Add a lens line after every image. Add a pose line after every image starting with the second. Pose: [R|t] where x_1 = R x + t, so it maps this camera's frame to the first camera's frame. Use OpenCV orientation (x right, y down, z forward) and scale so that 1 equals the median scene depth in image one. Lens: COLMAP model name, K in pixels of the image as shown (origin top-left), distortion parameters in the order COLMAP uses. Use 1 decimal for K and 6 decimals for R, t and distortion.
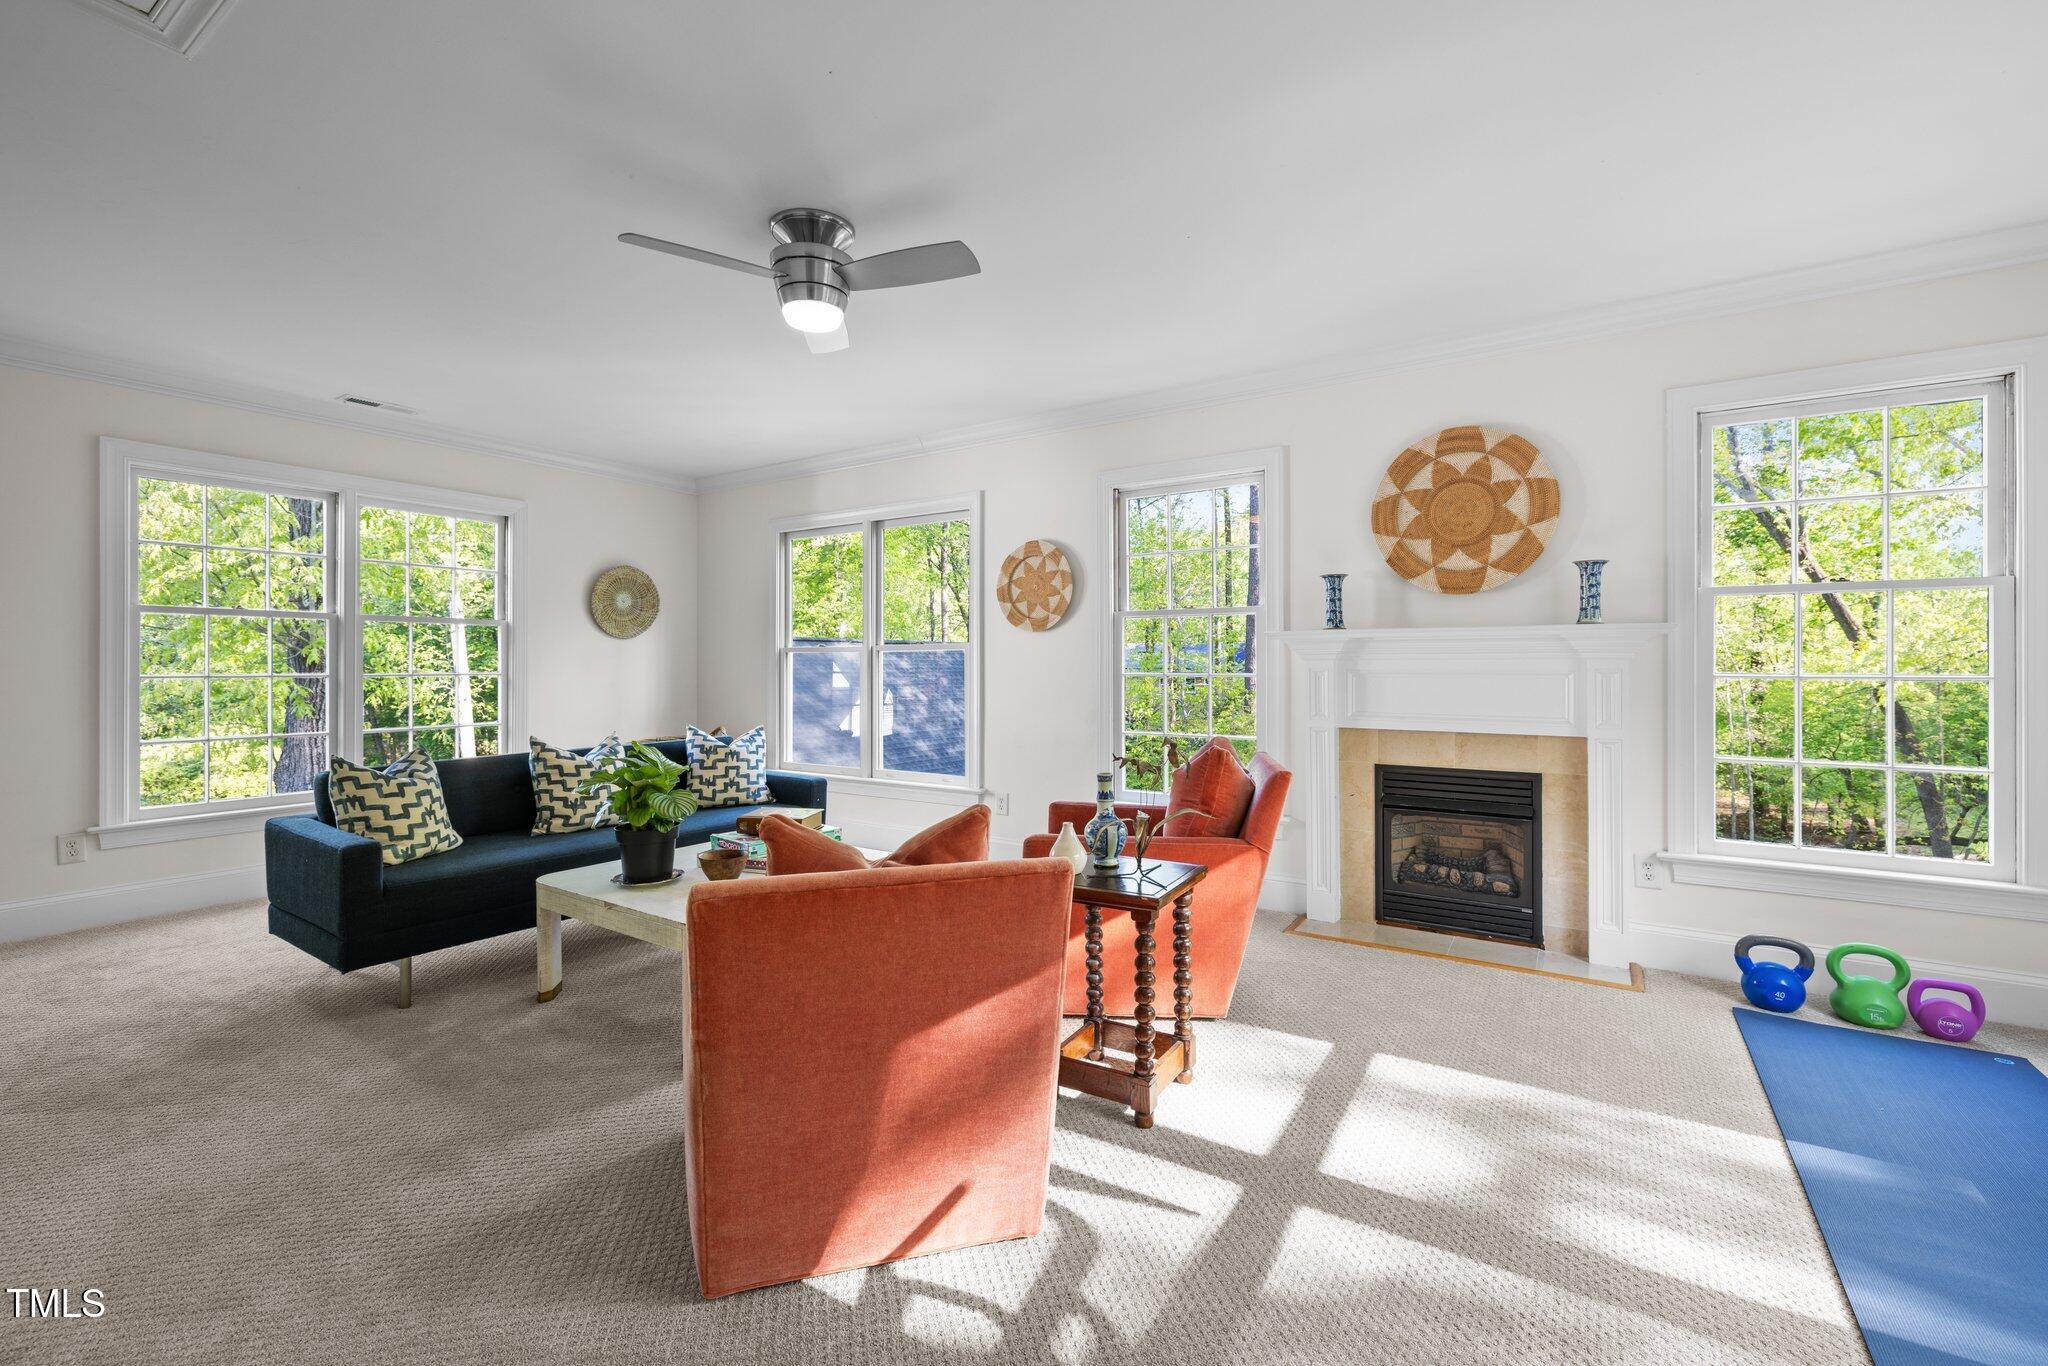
lens RADIAL K [[842.5, 0, 1037.0], [0, 842.5, 660.0], [0, 0, 1]] dist [0.000920, -0.000015]
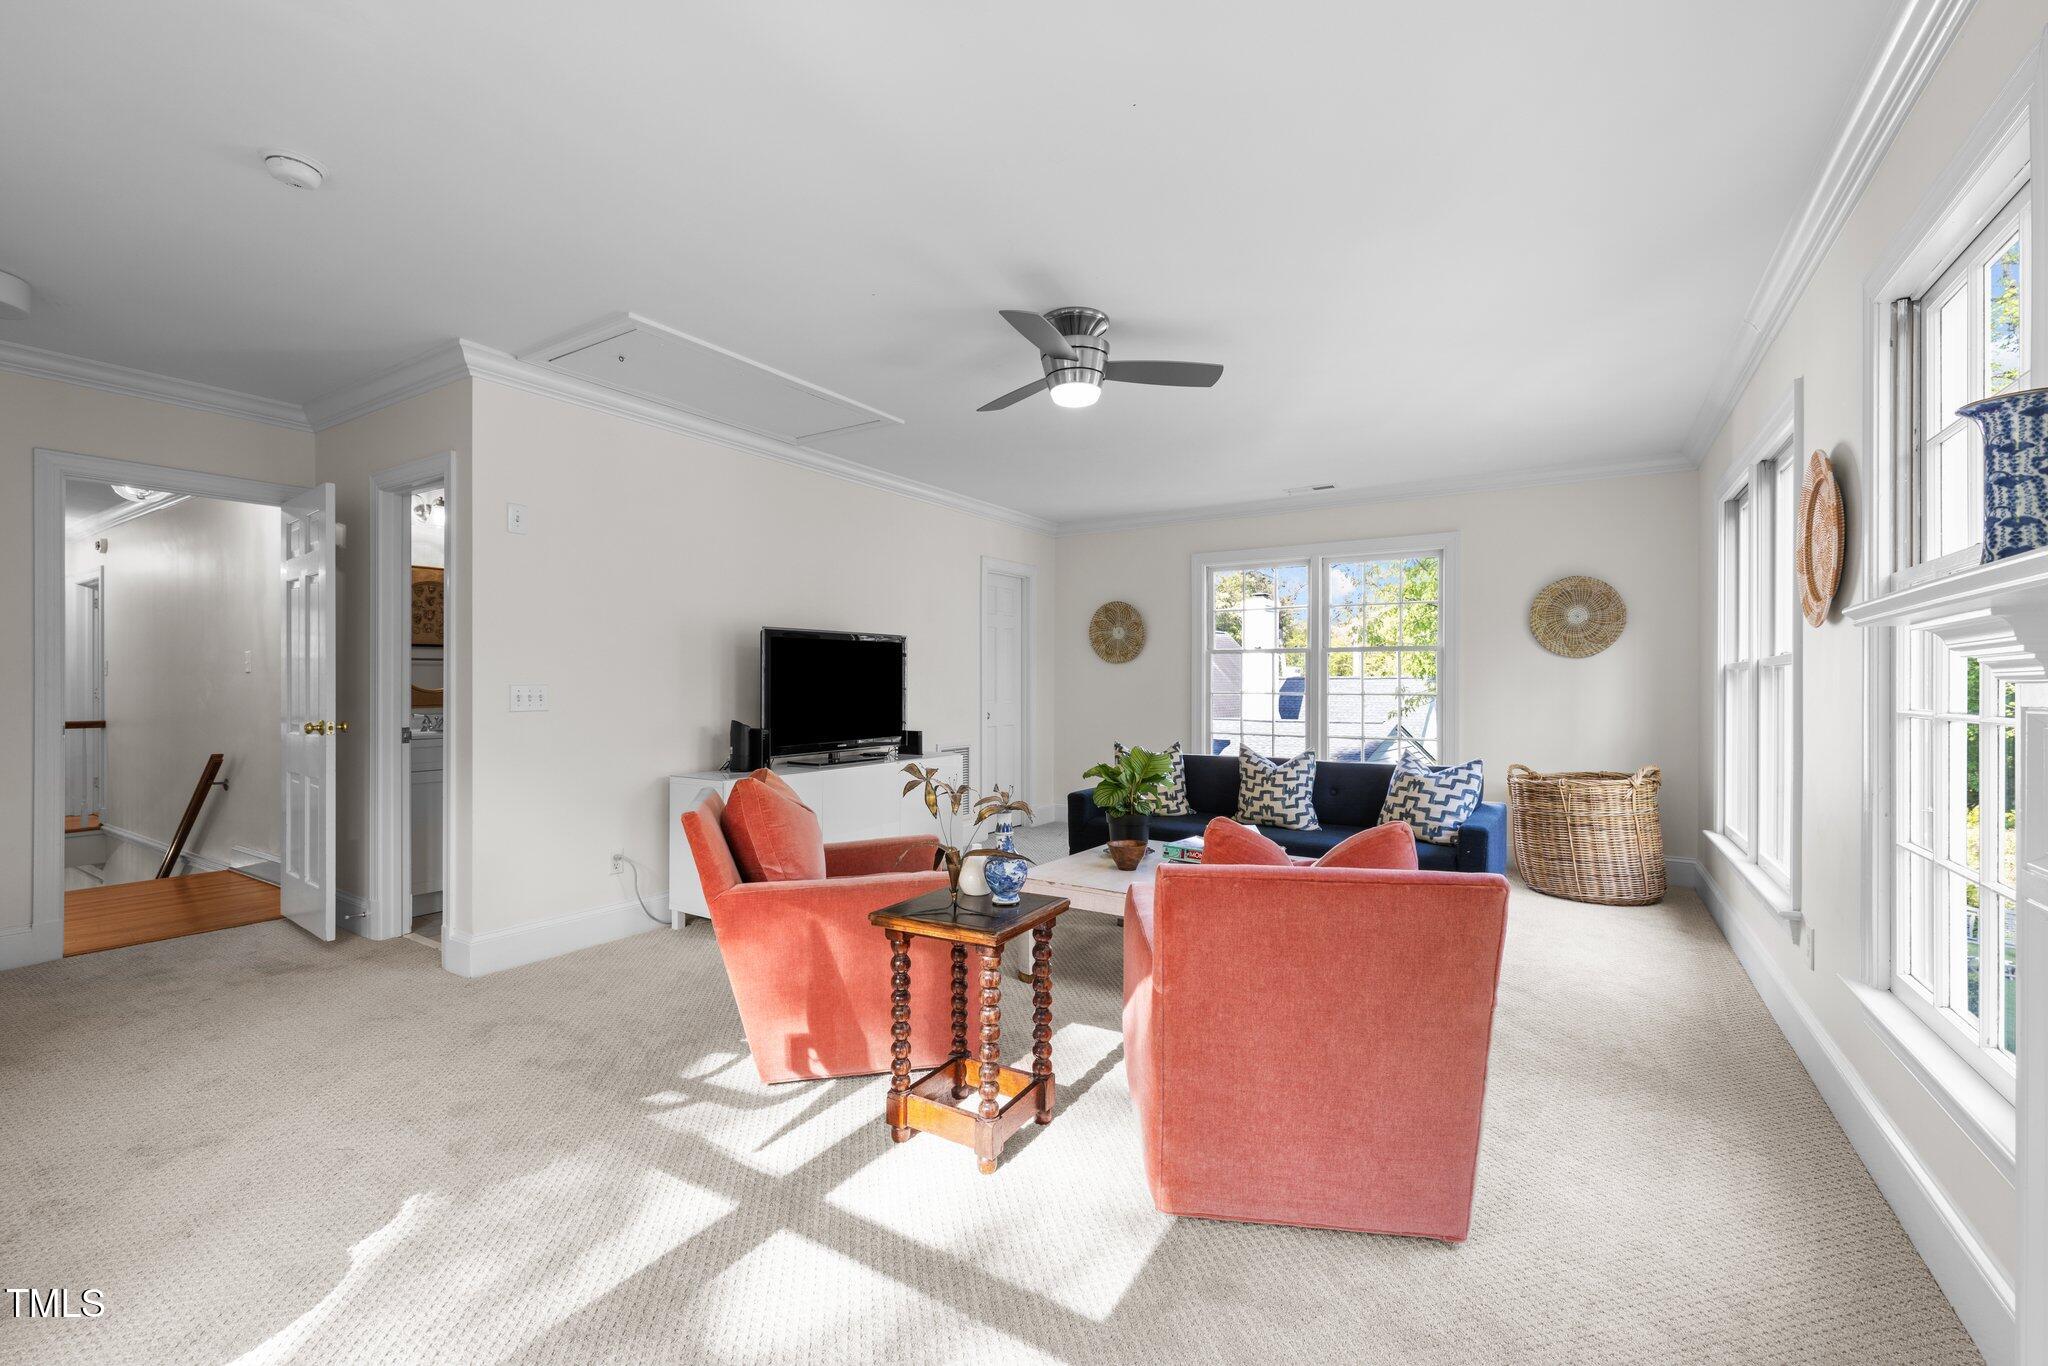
lens RADIAL K [[858.0, 0, 1030.0], [0, 858.0, 680.5], [0, 0, 1]] dist [-0.000299, -0.000090]
pose [[0.018636, 0.001864, -0.999825, 0.641455], [0.000857, 0.999998, 0.001881, -0.004995], [0.999826, -0.000891, 0.018634, 0.621153]]
